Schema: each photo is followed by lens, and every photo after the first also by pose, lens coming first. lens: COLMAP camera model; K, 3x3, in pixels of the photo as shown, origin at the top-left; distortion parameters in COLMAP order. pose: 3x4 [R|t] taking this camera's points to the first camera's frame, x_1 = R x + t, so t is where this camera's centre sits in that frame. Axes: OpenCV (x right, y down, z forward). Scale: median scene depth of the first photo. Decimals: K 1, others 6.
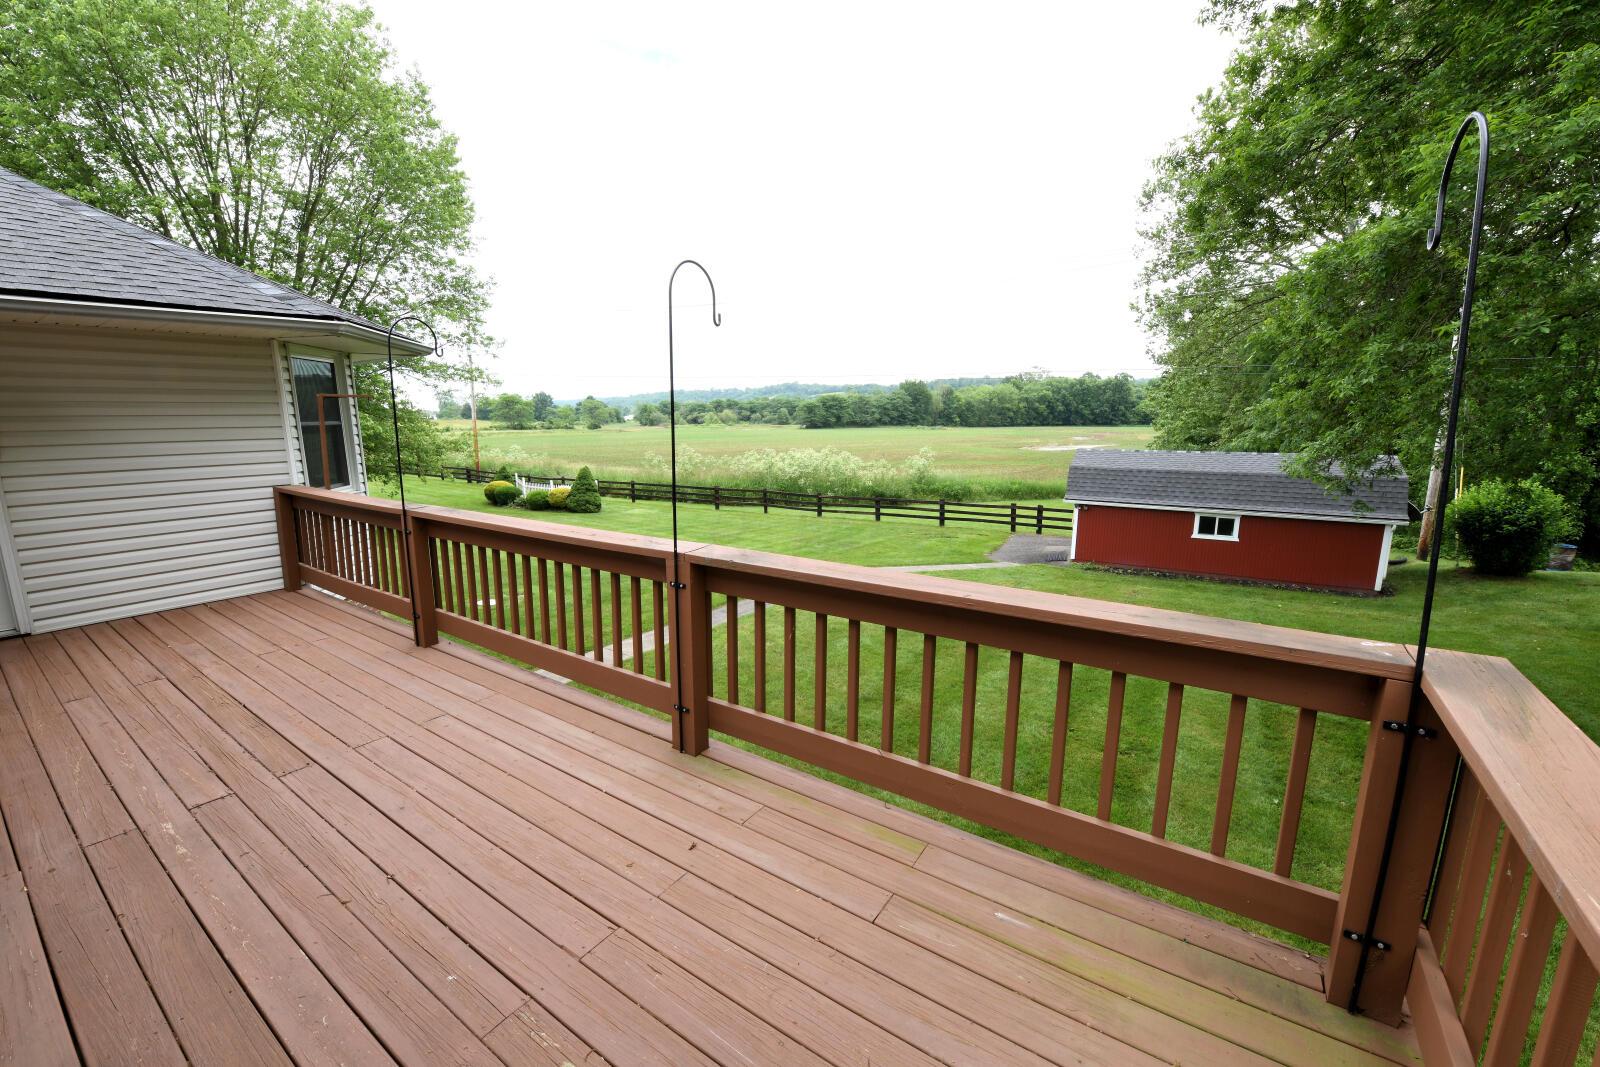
lens RADIAL K [[634.8, 0, 800.1], [0, 634.8, 534.3], [0, 0, 1]] dist [-0.010530, 0.000189]
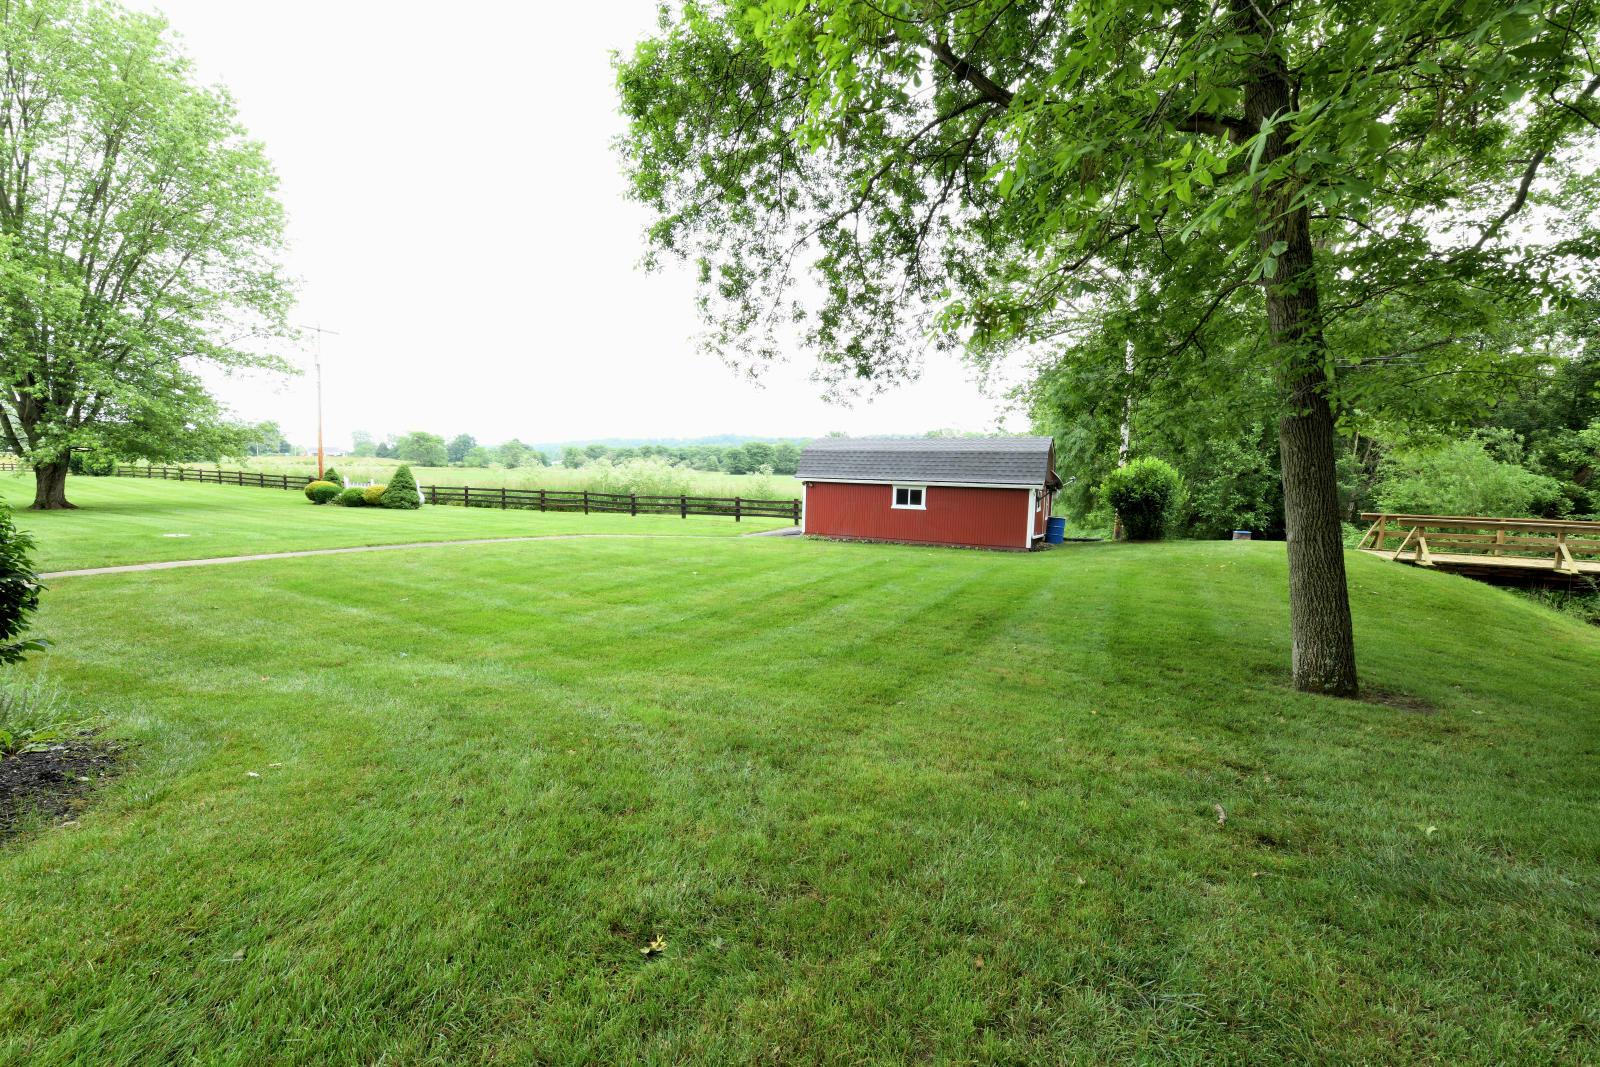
lens RADIAL K [[634.8, 0, 799.5], [0, 634.8, 531.6], [0, 0, 1]] dist [-0.010530, 0.000189]
pose [[0.995487, 0.014577, 0.093774, 0.235980], [-0.006476, 0.996264, -0.086118, 0.098248], [-0.094679, 0.085122, 0.991862, -0.070561]]
